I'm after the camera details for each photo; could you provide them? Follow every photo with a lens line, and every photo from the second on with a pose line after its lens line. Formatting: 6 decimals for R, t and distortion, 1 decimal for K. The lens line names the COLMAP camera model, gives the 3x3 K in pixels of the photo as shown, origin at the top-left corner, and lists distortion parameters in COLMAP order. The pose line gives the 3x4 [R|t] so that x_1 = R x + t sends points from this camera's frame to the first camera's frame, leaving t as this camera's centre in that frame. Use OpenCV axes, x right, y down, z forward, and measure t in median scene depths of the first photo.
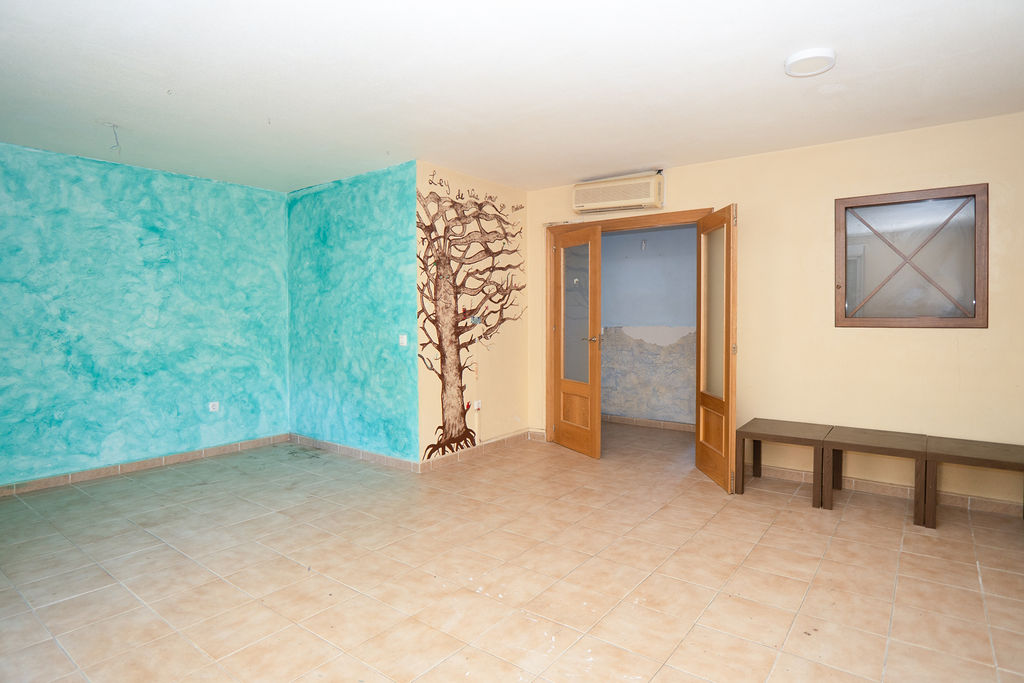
lens RADIAL K [[559.5, 0, 517.3], [0, 559.5, 326.4], [0, 0, 1]] dist [-0.042239, 0.012411]
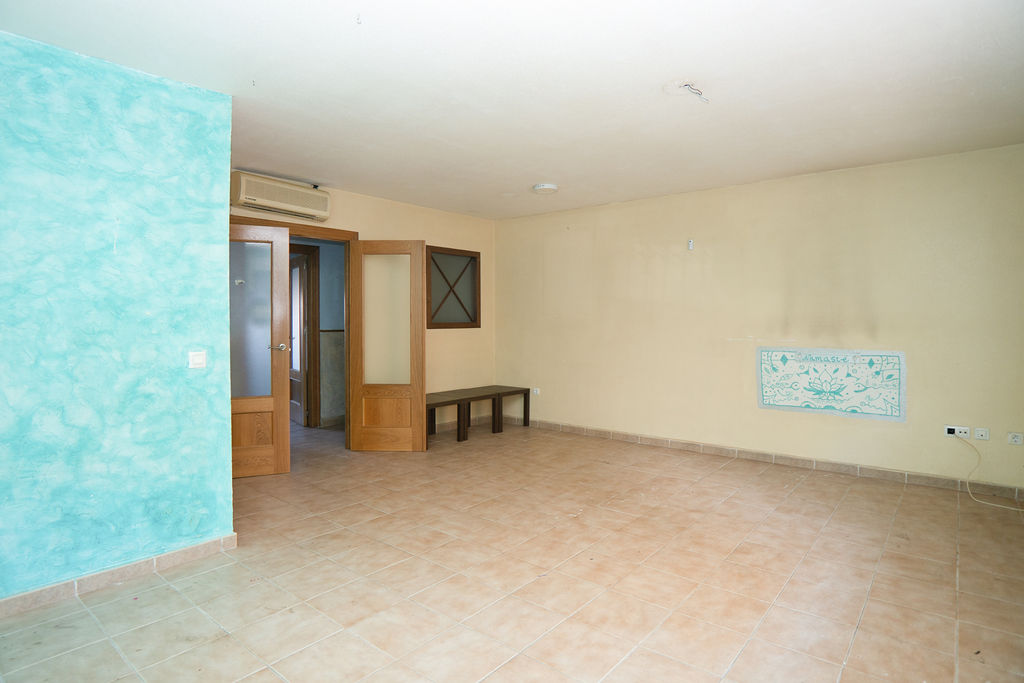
lens RADIAL K [[559.5, 0, 517.3], [0, 559.5, 326.4], [0, 0, 1]] dist [-0.042239, 0.012411]
pose [[0.037067, -0.007977, 0.999281, -0.821827], [0.023689, 0.999694, 0.007102, -0.008960], [-0.999032, 0.023409, 0.037244, 0.598923]]
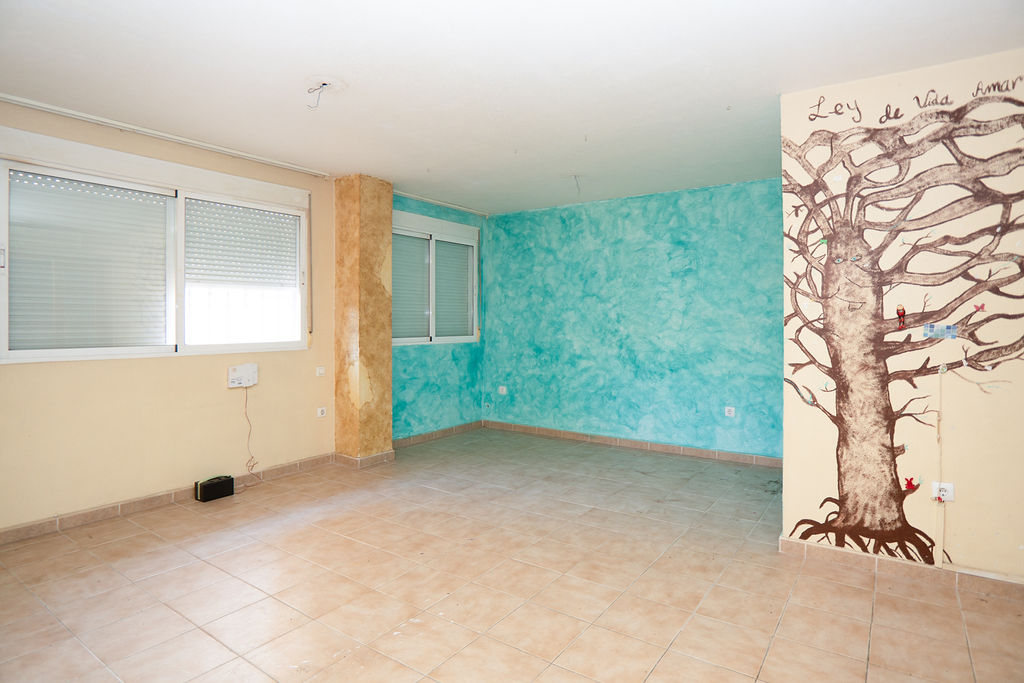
lens RADIAL K [[559.5, 0, 517.3], [0, 559.5, 326.4], [0, 0, 1]] dist [-0.042239, 0.012411]
pose [[0.039389, 0.017039, -0.999079, 0.469225], [-0.023763, 0.999588, 0.016111, -0.016337], [0.998941, 0.023106, 0.039778, 0.624076]]
